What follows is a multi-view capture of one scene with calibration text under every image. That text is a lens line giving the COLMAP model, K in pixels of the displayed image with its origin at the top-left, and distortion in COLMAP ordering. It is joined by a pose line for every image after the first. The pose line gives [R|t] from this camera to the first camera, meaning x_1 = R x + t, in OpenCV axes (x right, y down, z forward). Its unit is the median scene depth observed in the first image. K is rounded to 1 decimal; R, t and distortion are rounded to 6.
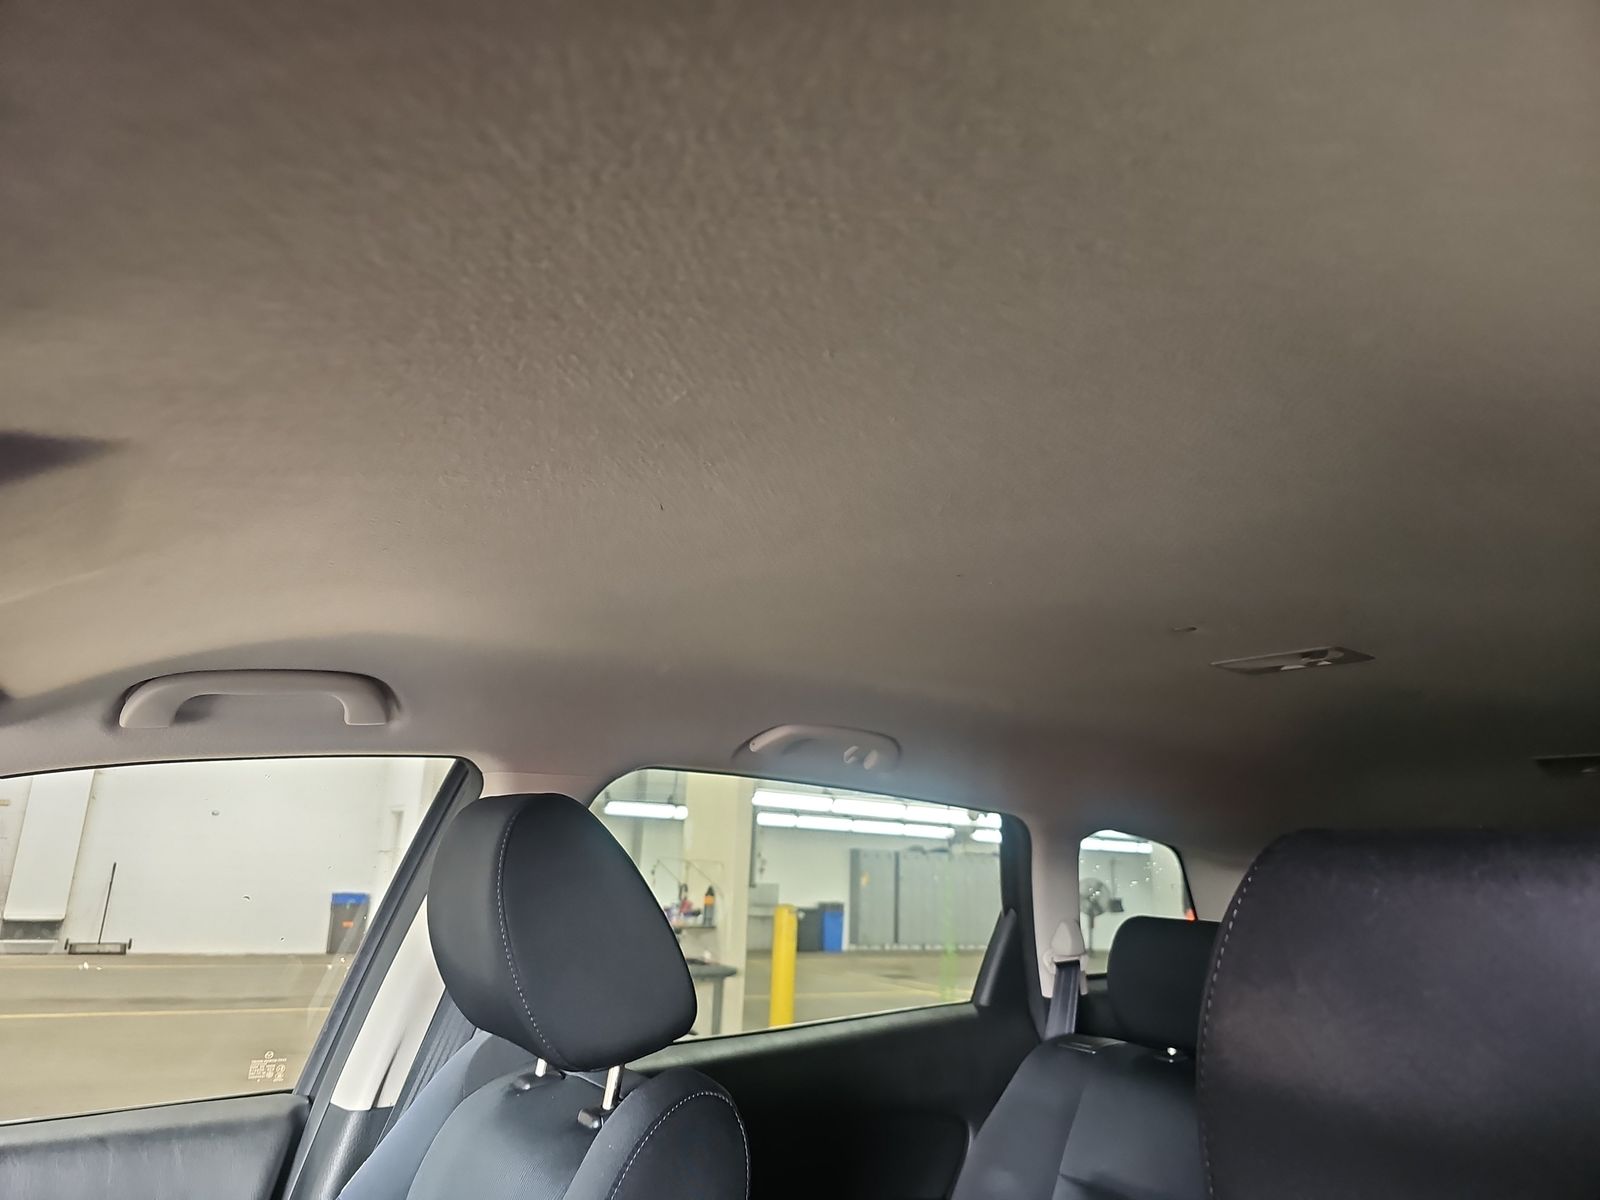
lens RADIAL K [[1042.6, 0, 800.0], [0, 1042.6, 600.0], [0, 0, 1]] dist [0.001332, 0.000819]
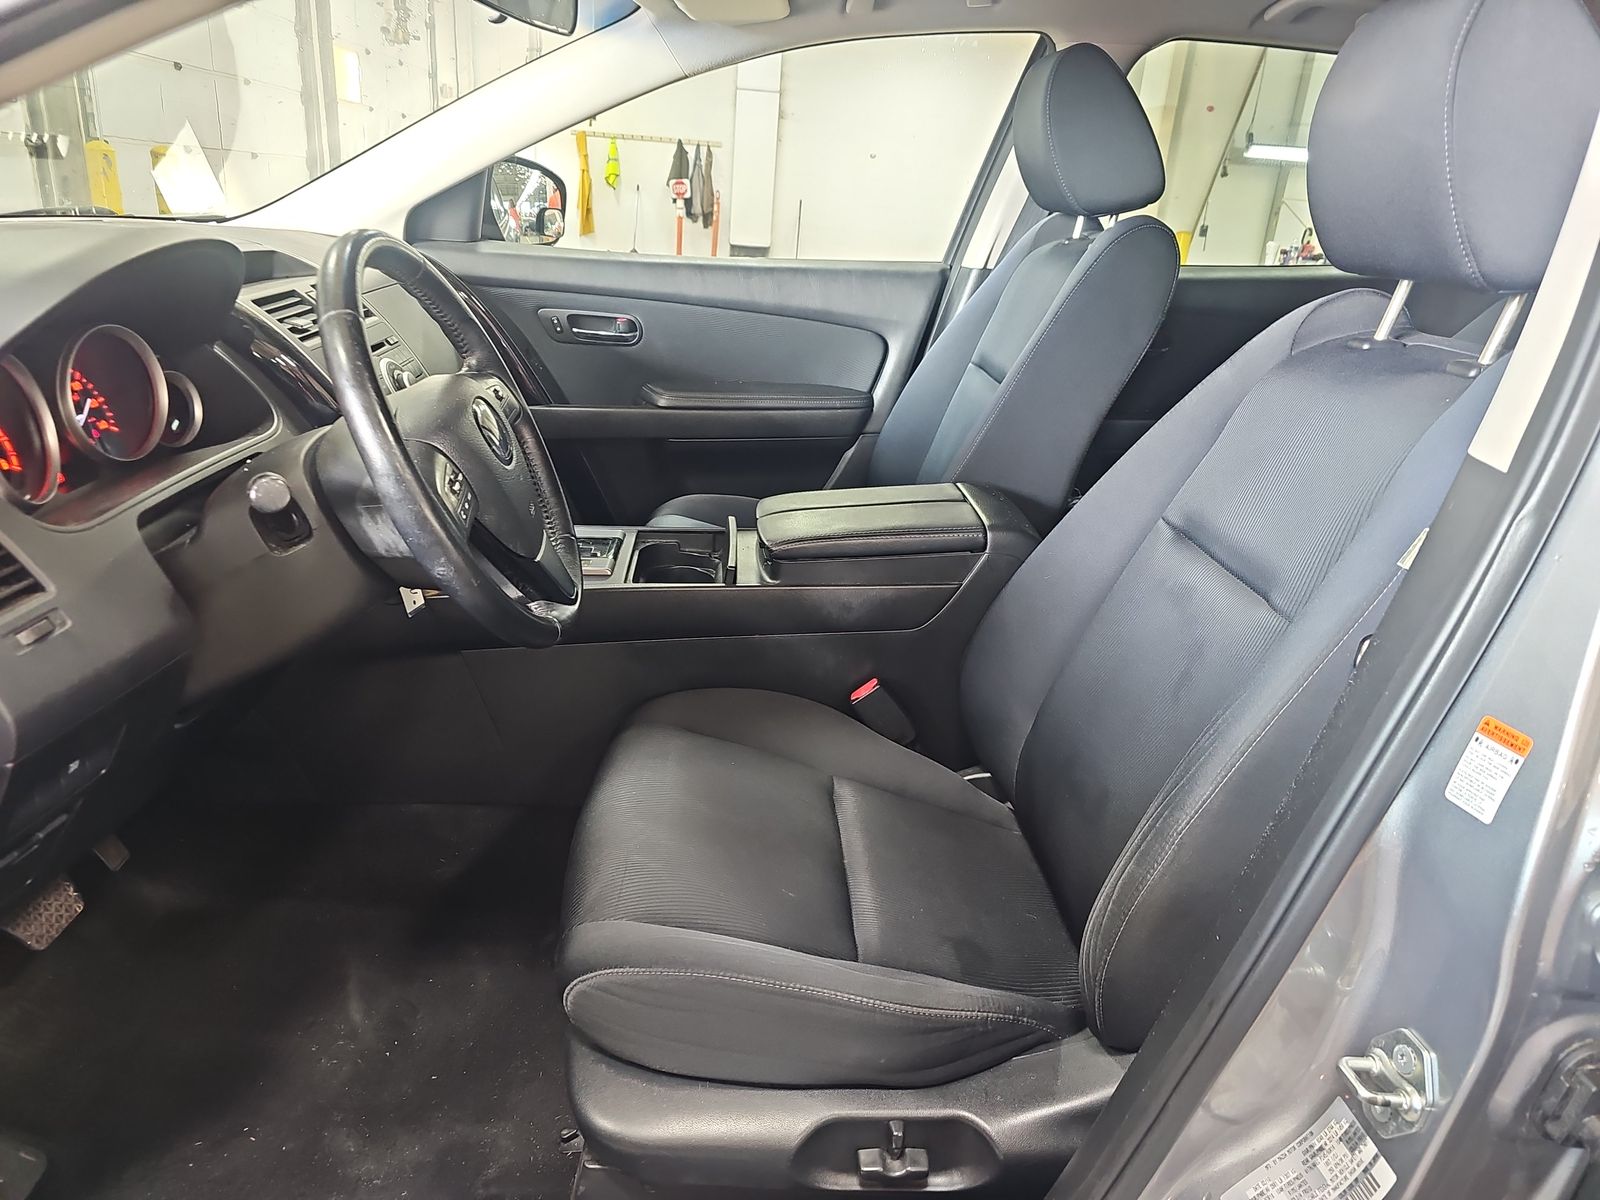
lens RADIAL K [[1042.6, 0, 800.0], [0, 1042.6, 600.0], [0, 0, 1]] dist [0.001332, 0.000819]
pose [[0.843871, 0.219916, -0.489406, 0.278069], [0.092658, 0.838707, 0.536643, 0.003330], [0.528484, -0.498205, 0.687383, -0.576848]]
